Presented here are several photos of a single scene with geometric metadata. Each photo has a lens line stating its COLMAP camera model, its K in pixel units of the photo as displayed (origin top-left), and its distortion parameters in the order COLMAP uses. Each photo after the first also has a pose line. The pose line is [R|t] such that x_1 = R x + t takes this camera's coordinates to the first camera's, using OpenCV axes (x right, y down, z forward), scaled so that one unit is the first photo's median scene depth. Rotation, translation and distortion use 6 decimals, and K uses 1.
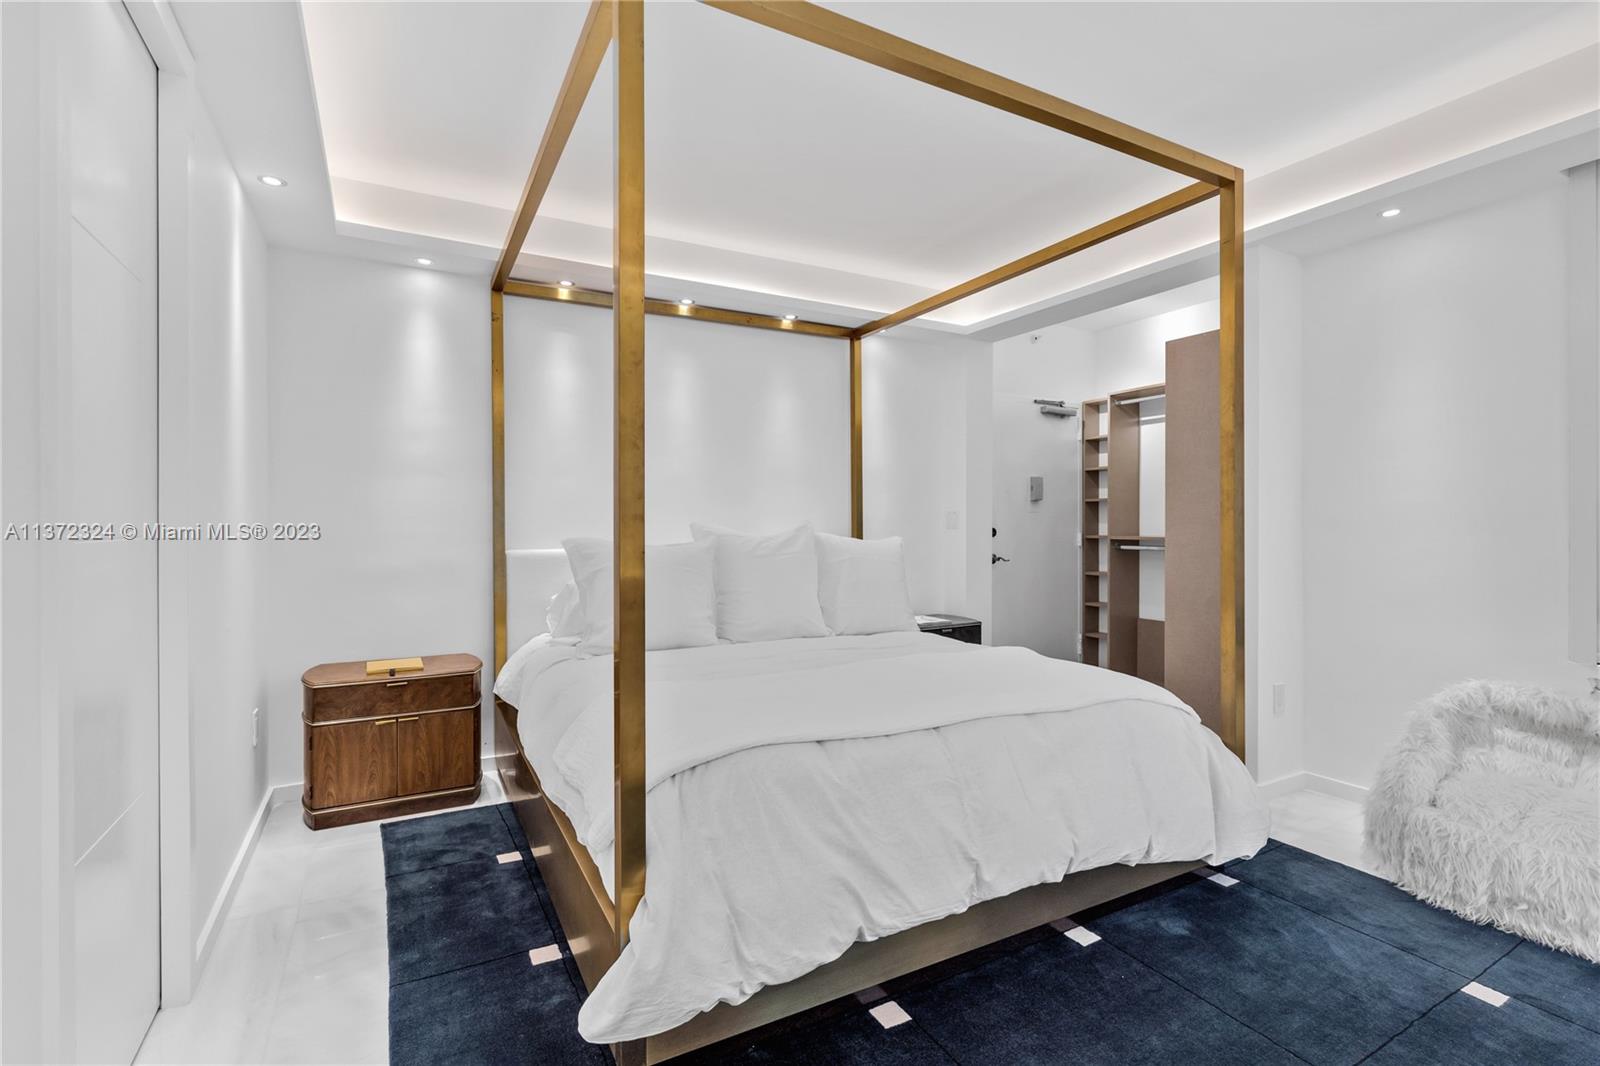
lens RADIAL K [[728.6, 0, 797.7], [0, 728.6, 533.8], [0, 0, 1]] dist [-0.000185, 0.000222]
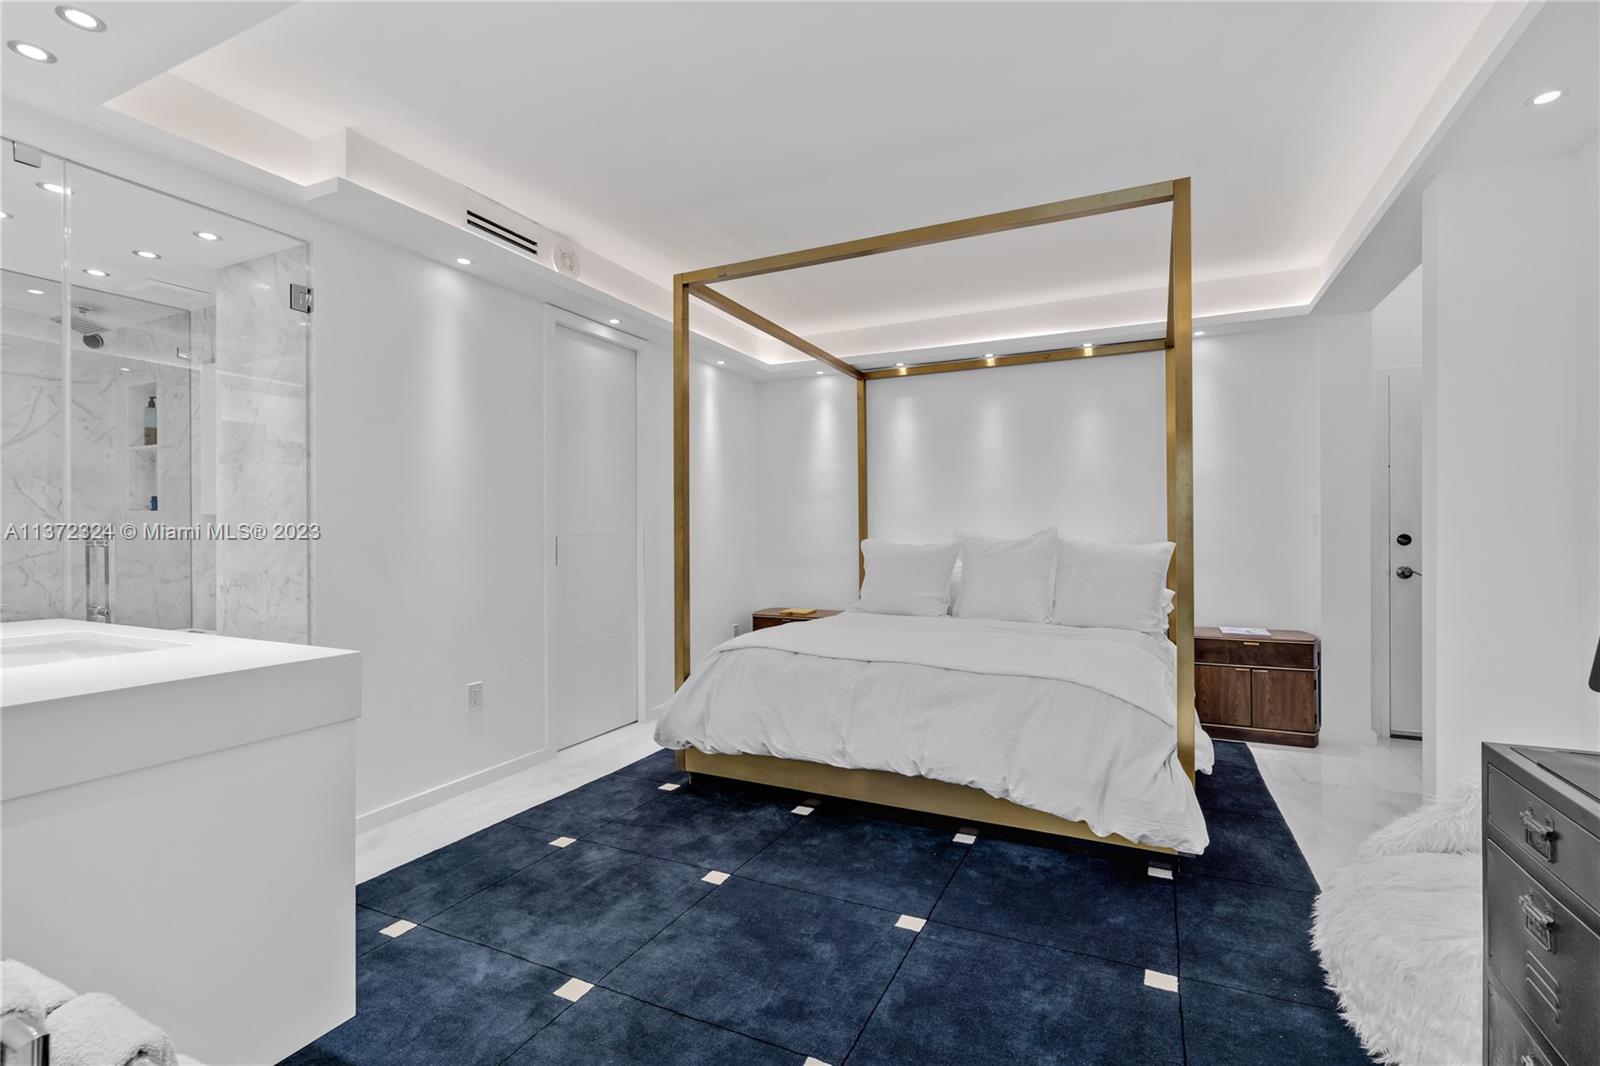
lens RADIAL K [[728.6, 0, 797.7], [0, 728.6, 533.8], [0, 0, 1]] dist [-0.000185, 0.000222]
pose [[0.582927, 0.001393, -0.812523, 0.770338], [-0.011446, 0.999913, -0.006497, 0.006095], [0.812444, 0.013088, 0.582893, -0.013475]]
